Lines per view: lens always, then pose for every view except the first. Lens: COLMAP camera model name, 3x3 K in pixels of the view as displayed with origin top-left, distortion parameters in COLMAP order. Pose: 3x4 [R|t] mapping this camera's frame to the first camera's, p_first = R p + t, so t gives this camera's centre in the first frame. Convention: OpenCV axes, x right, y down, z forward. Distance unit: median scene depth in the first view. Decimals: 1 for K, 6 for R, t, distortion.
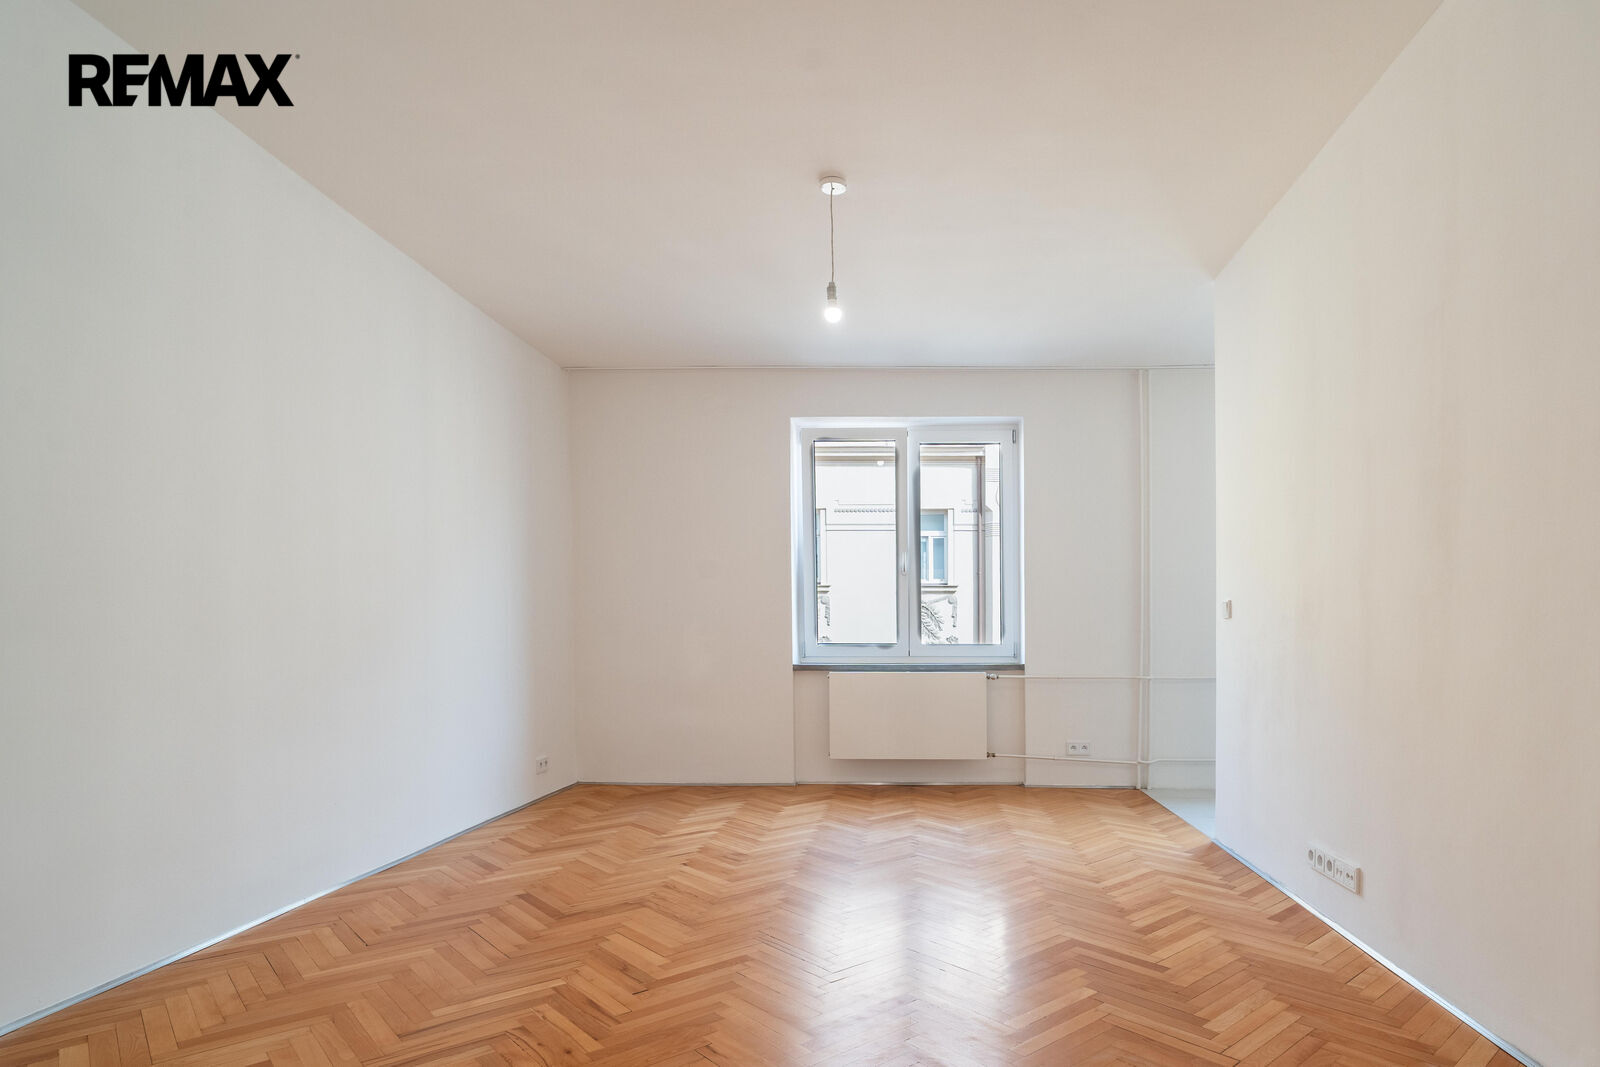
lens RADIAL K [[884.8, 0, 889.7], [0, 884.8, 669.9], [0, 0, 1]] dist [-0.008561, 0.002004]
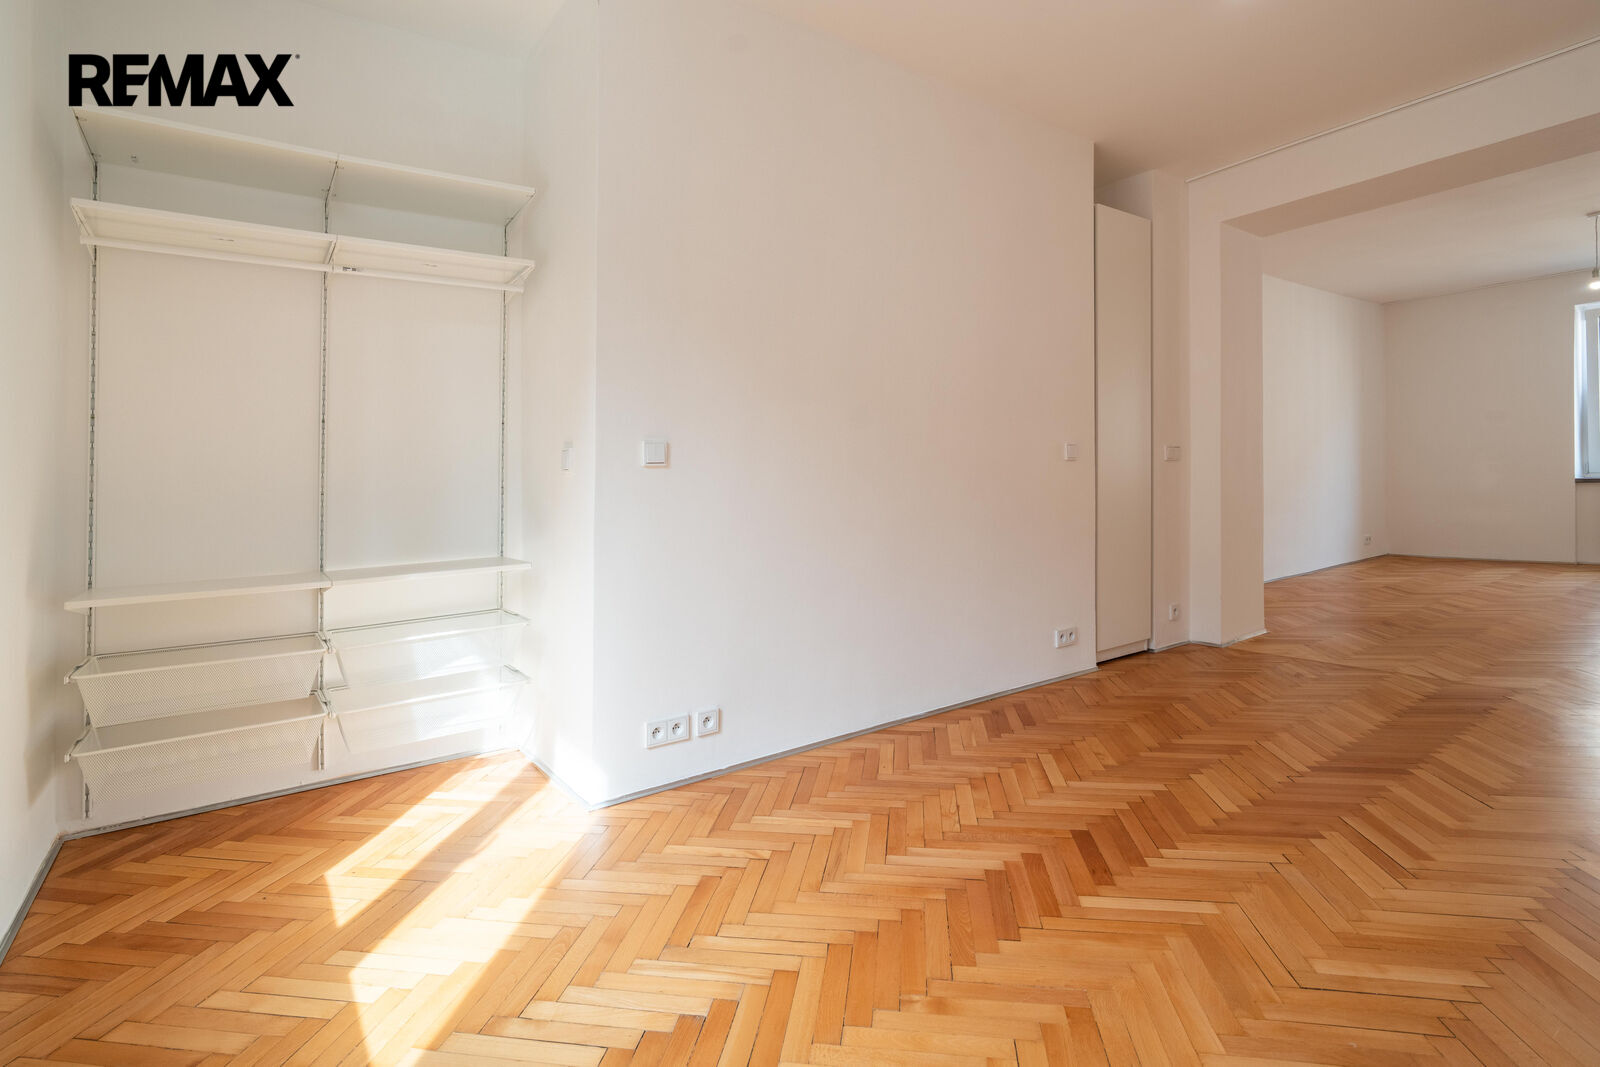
lens RADIAL K [[765.9, 0, 791.0], [0, 765.9, 517.0], [0, 0, 1]] dist [-0.013587, 0.006262]
pose [[0.601808, 0.013065, -0.798534, 0.110280], [0.006226, 0.999759, 0.021049, 0.022587], [0.798617, -0.017639, 0.601582, -0.751354]]
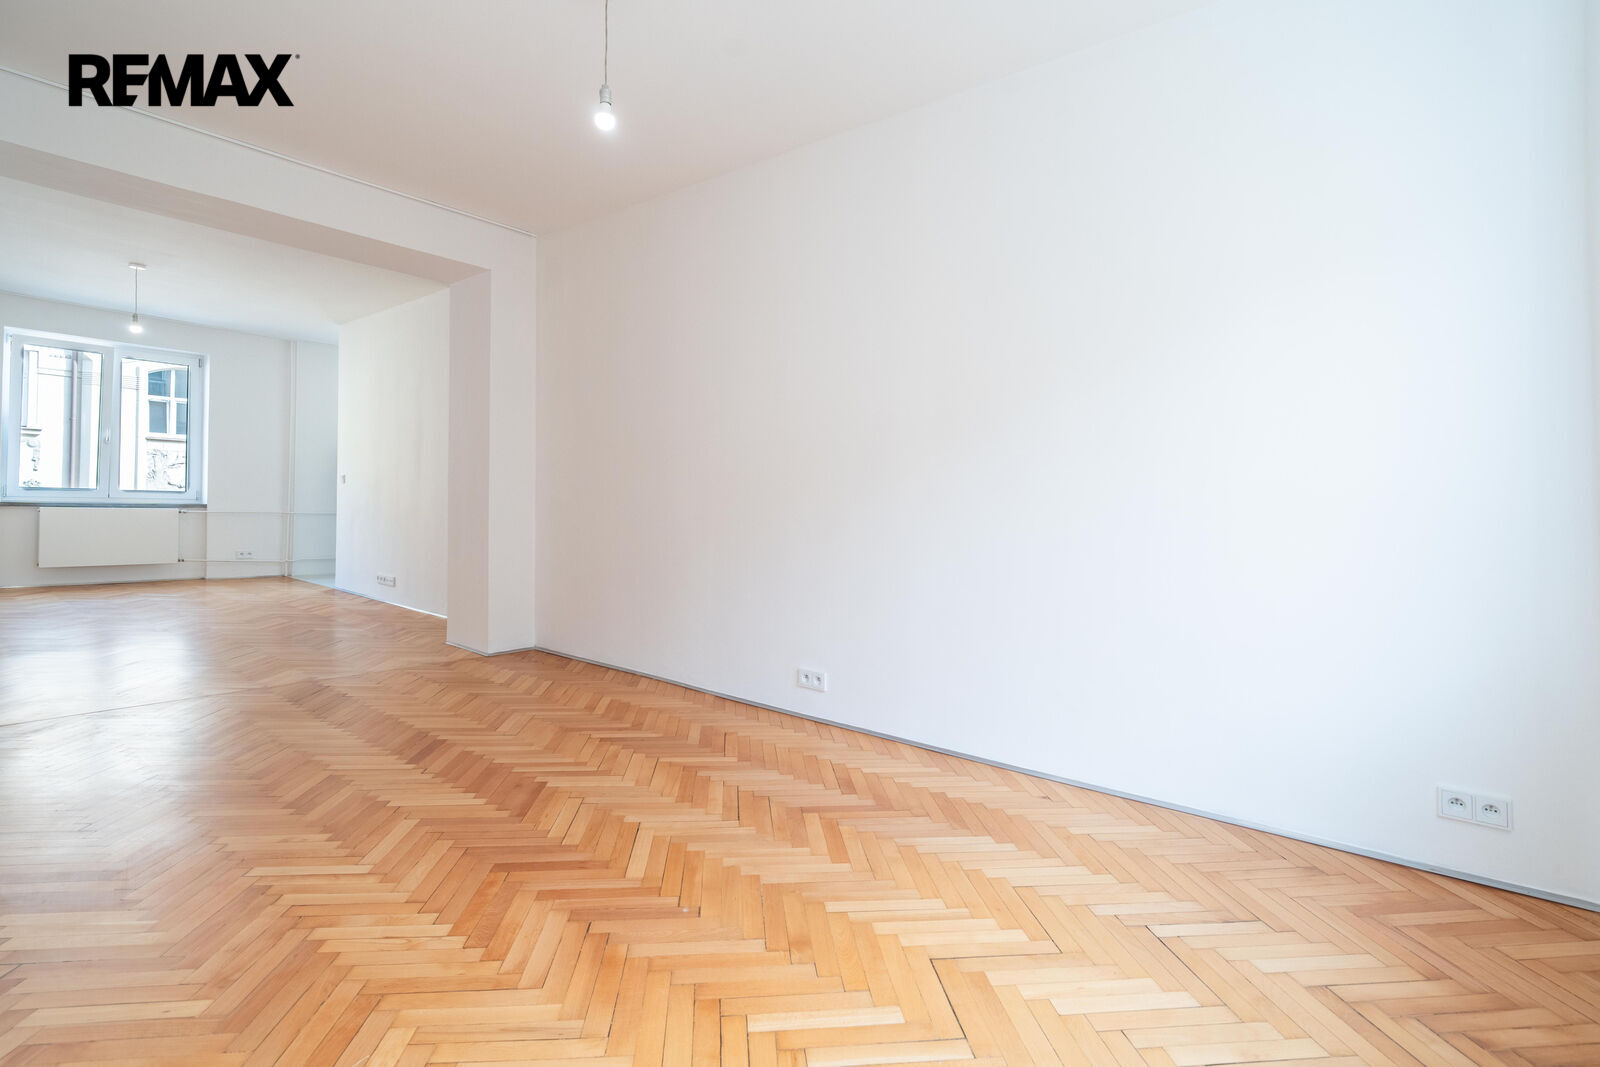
lens RADIAL K [[765.9, 0, 814.1], [0, 765.9, 503.7], [0, 0, 1]] dist [-0.013587, 0.006262]
pose [[0.604778, 0.017330, 0.796206, -0.290859], [0.000270, 0.999759, -0.021966, 0.024361], [-0.796394, 0.013500, 0.604627, -0.749805]]
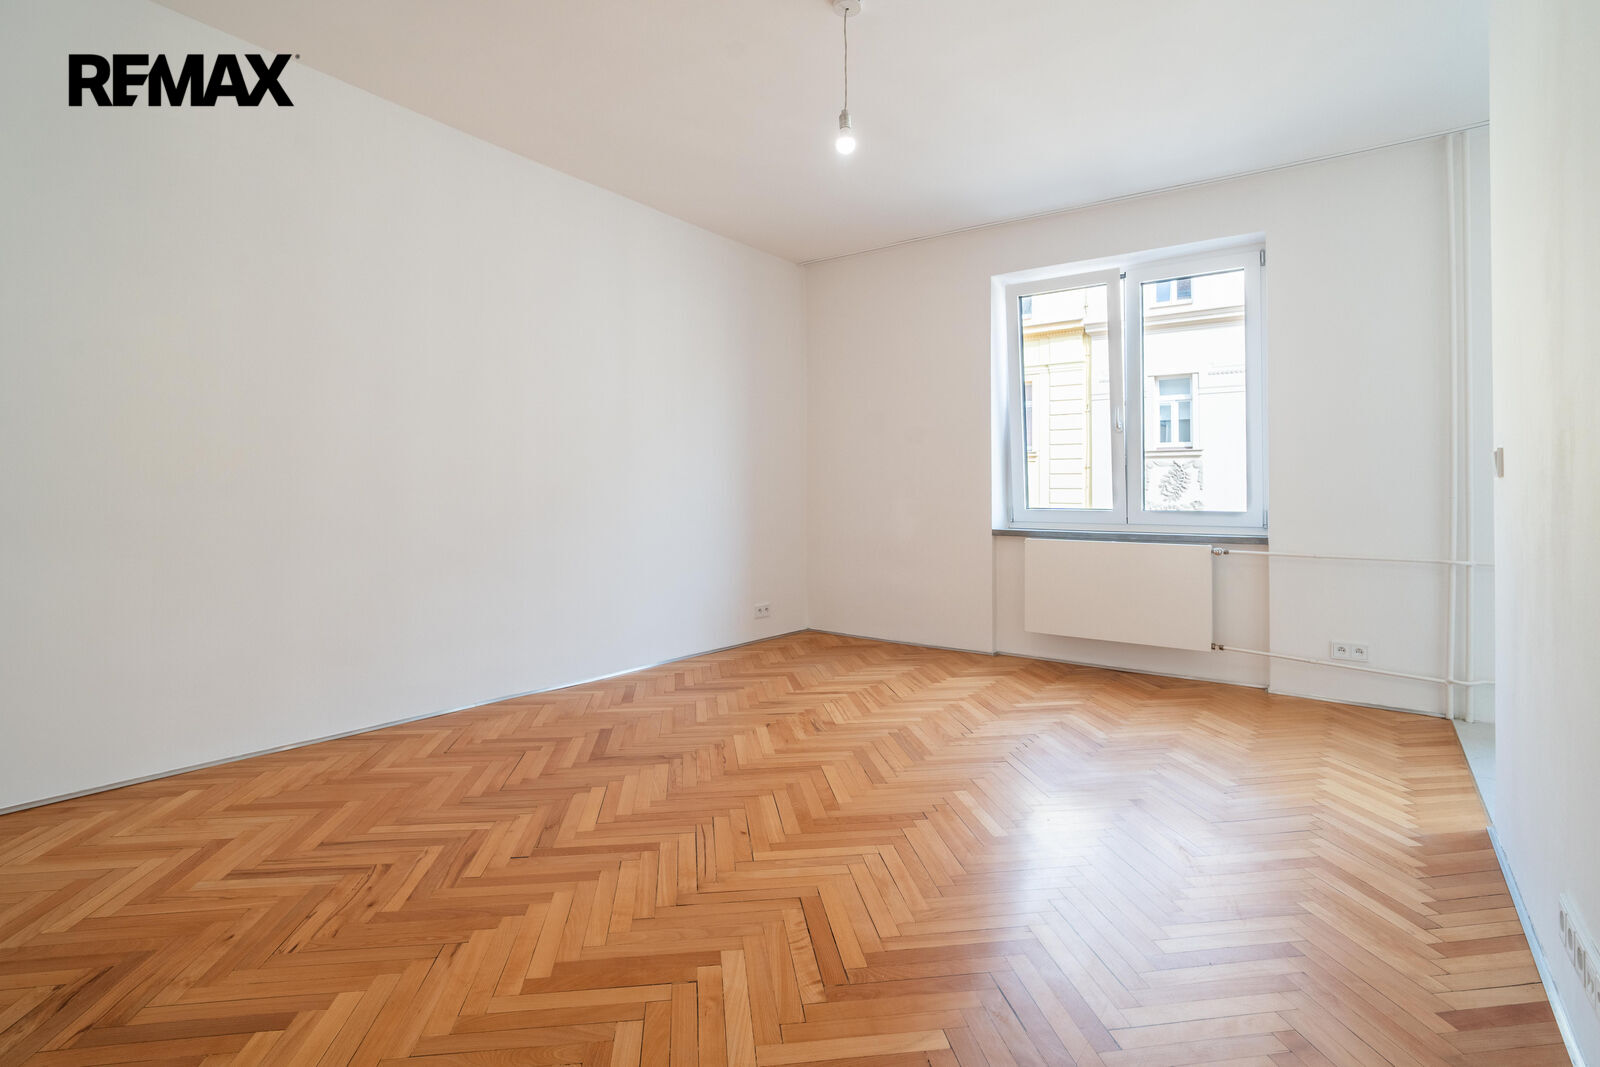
lens RADIAL K [[765.9, 0, 806.8], [0, 765.9, 499.8], [0, 0, 1]] dist [-0.013587, 0.006262]
pose [[0.825345, 0.008226, -0.564569, 0.198128], [-0.029469, 0.999159, -0.028523, -0.008536], [0.563859, 0.040179, 0.824893, 0.198198]]
